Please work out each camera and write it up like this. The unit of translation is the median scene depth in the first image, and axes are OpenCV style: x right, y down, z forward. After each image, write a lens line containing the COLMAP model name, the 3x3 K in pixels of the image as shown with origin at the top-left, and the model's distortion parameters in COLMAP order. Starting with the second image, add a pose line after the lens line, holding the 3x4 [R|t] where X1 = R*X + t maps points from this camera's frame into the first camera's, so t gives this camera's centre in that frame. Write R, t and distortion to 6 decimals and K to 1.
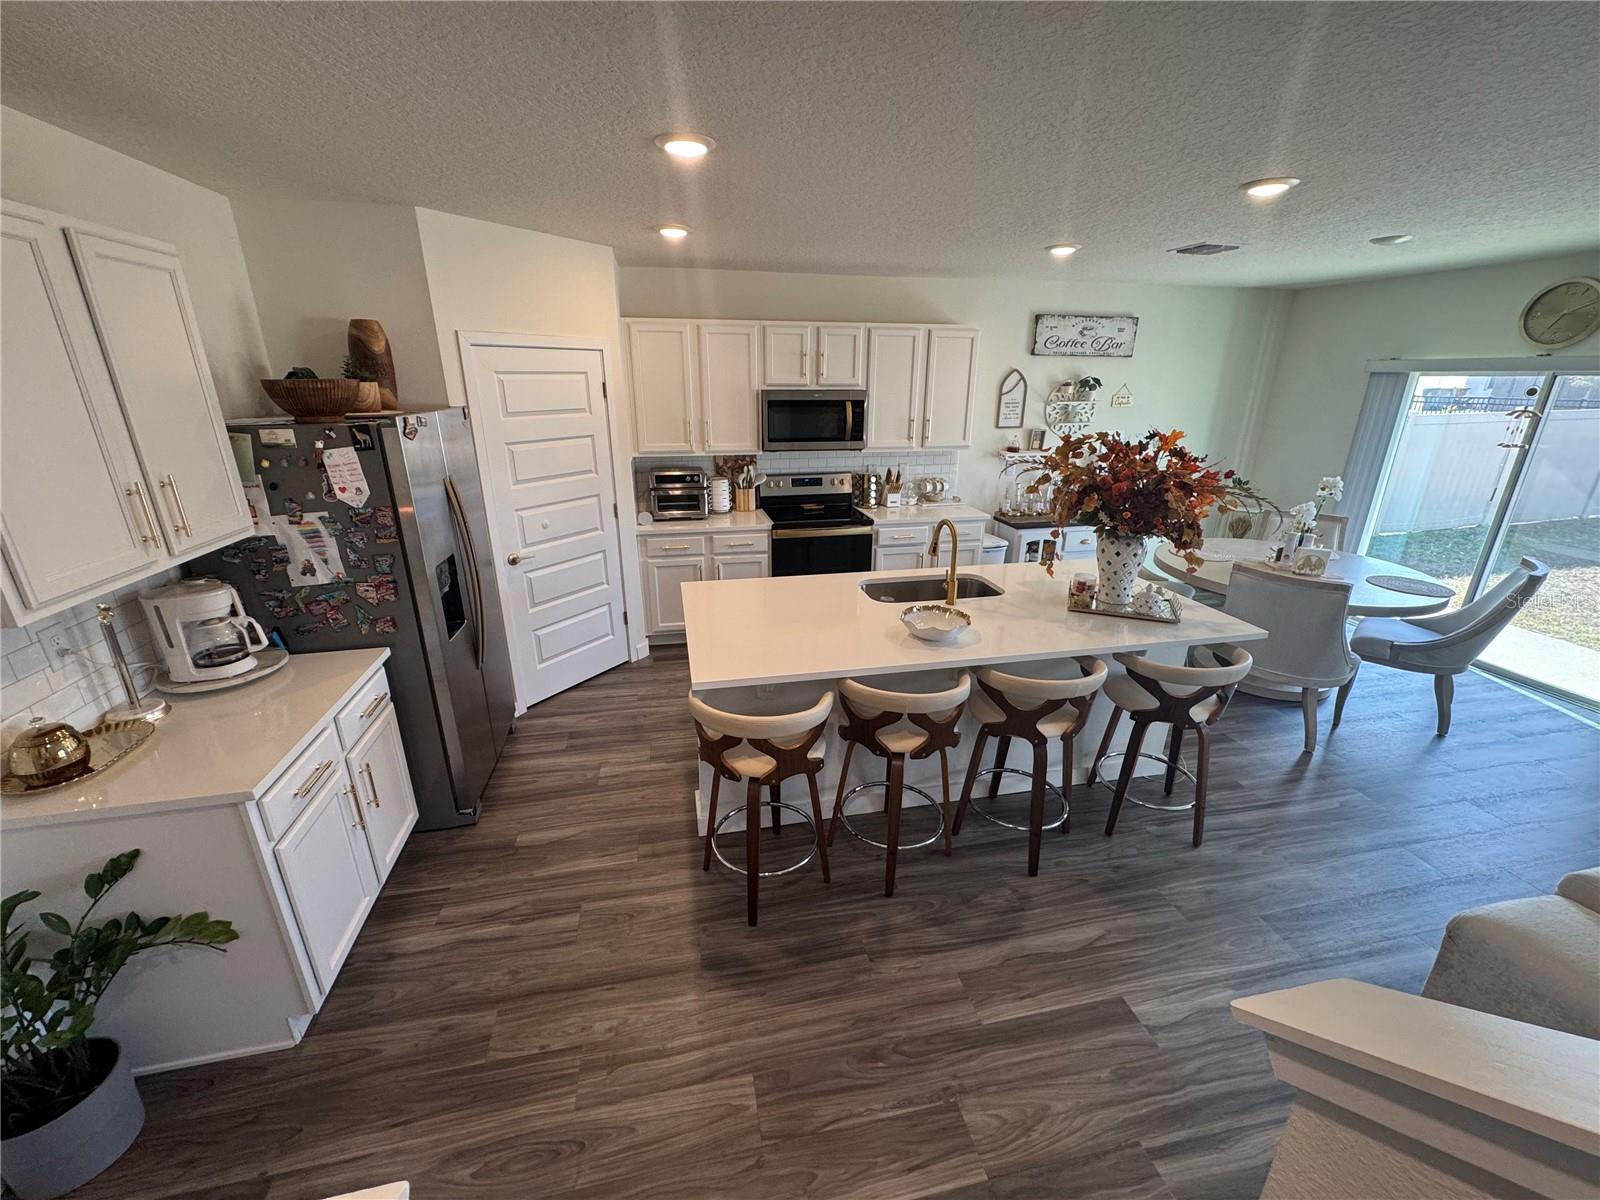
lens RADIAL K [[639.2, 0, 802.0], [0, 639.2, 596.9], [0, 0, 1]] dist [-0.001979, -0.000575]
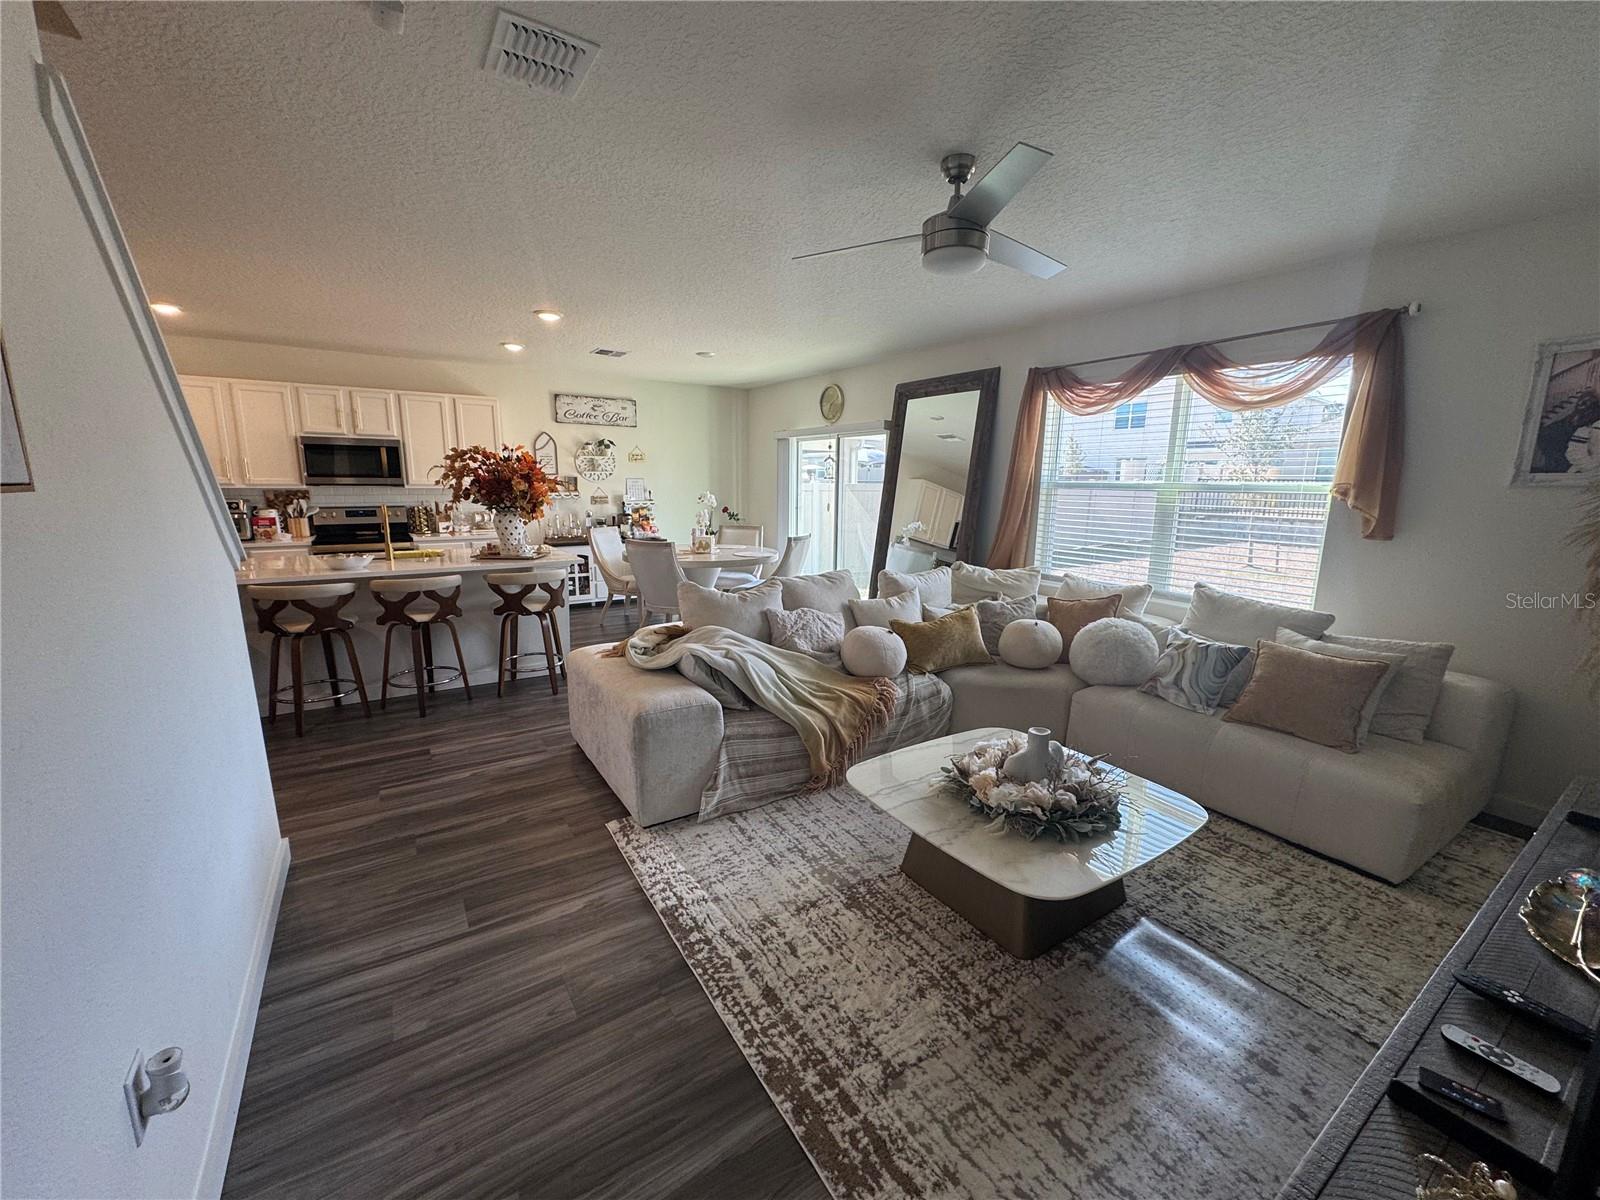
lens RADIAL K [[639.2, 0, 802.5], [0, 639.2, 595.6], [0, 0, 1]] dist [-0.001979, -0.000575]
pose [[0.929241, -0.060388, 0.364506, 0.388844], [0.113820, 0.985361, -0.126917, 0.261318], [-0.351506, 0.159425, 0.922511, -0.460132]]
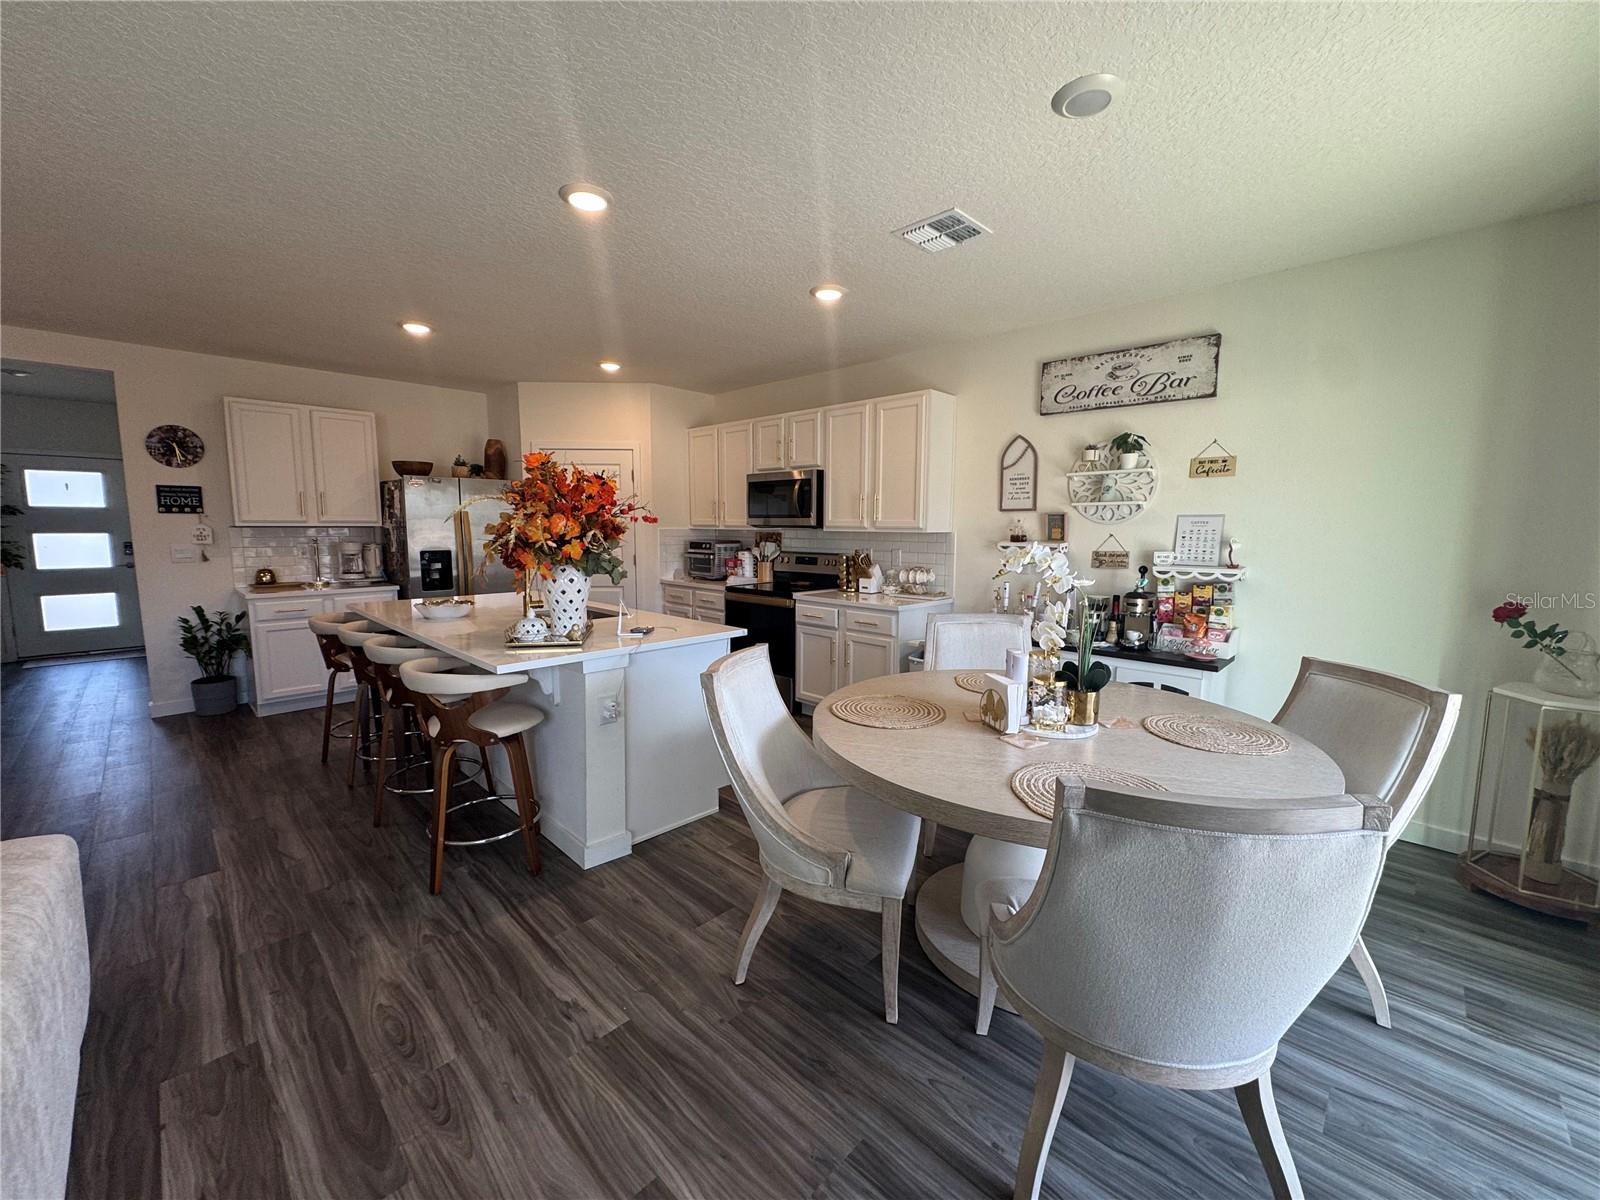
lens RADIAL K [[639.2, 0, 796.3], [0, 639.2, 593.6], [0, 0, 1]] dist [-0.001979, -0.000575]
pose [[0.555112, 0.089589, -0.826937, 0.990524], [-0.274996, 0.958043, -0.080809, -0.046430], [0.785001, 0.272263, 0.556458, 0.490613]]
